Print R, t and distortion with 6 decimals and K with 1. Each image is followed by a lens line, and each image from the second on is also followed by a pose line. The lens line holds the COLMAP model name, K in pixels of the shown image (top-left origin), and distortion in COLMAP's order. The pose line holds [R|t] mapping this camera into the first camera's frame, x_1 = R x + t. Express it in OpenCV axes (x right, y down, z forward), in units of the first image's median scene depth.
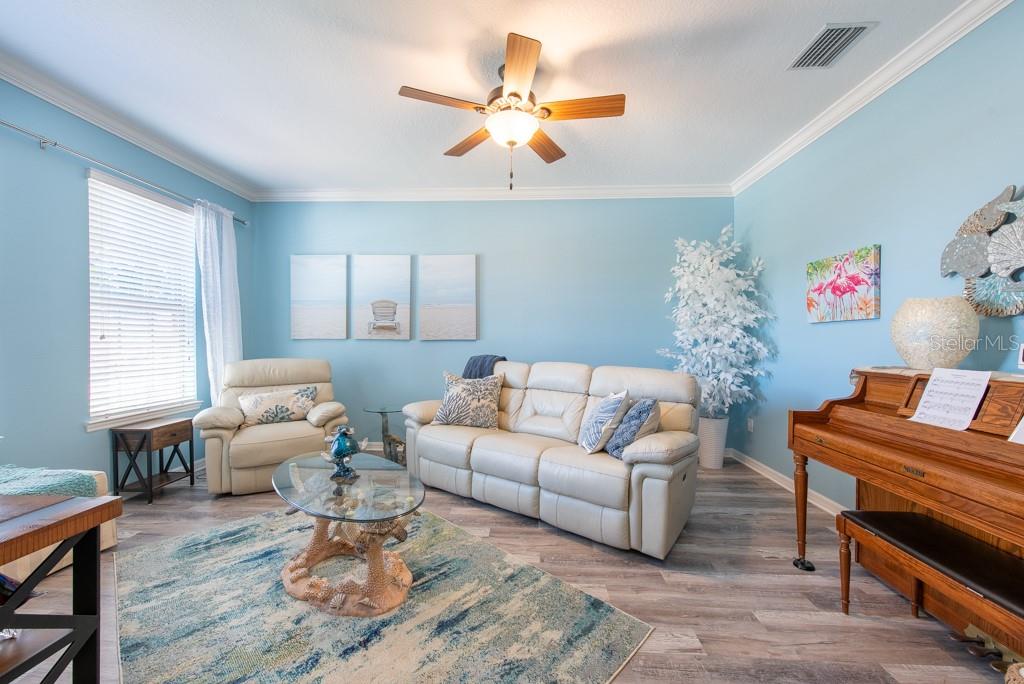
lens RADIAL K [[402.7, 0, 512.3], [0, 402.7, 342.2], [0, 0, 1]] dist [0.015421, -0.003838]
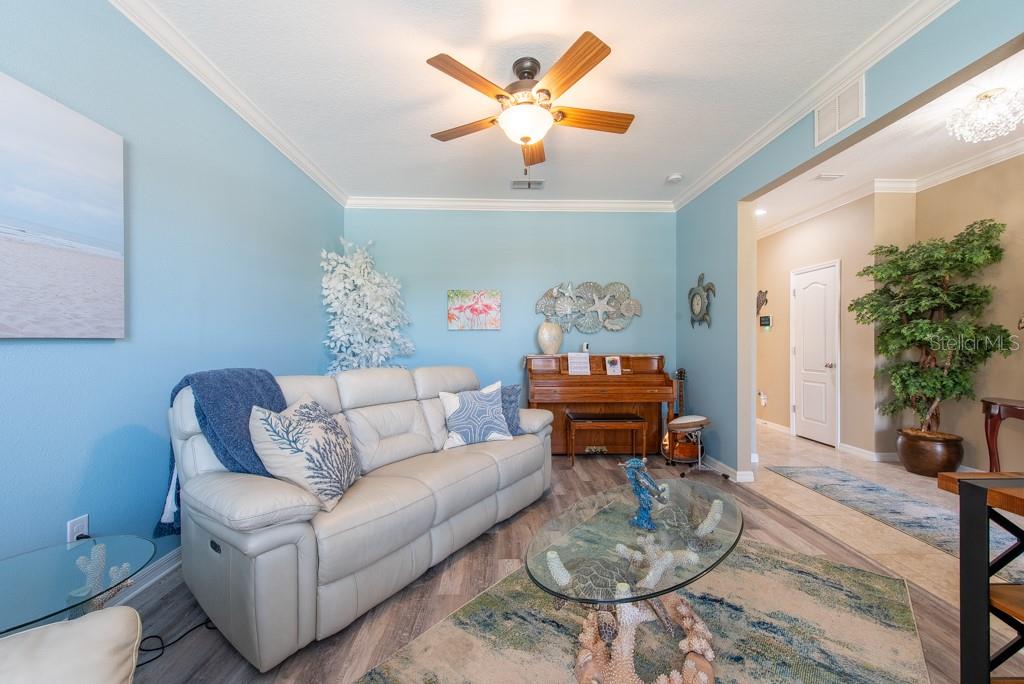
lens RADIAL K [[402.7, 0, 510.9], [0, 402.7, 343.1], [0, 0, 1]] dist [0.015421, -0.003838]
pose [[-0.075859, -0.003898, 0.997111, -0.950257], [0.004541, 0.999981, 0.004255, -0.003461], [-0.997108, 0.004851, -0.075839, 1.081738]]
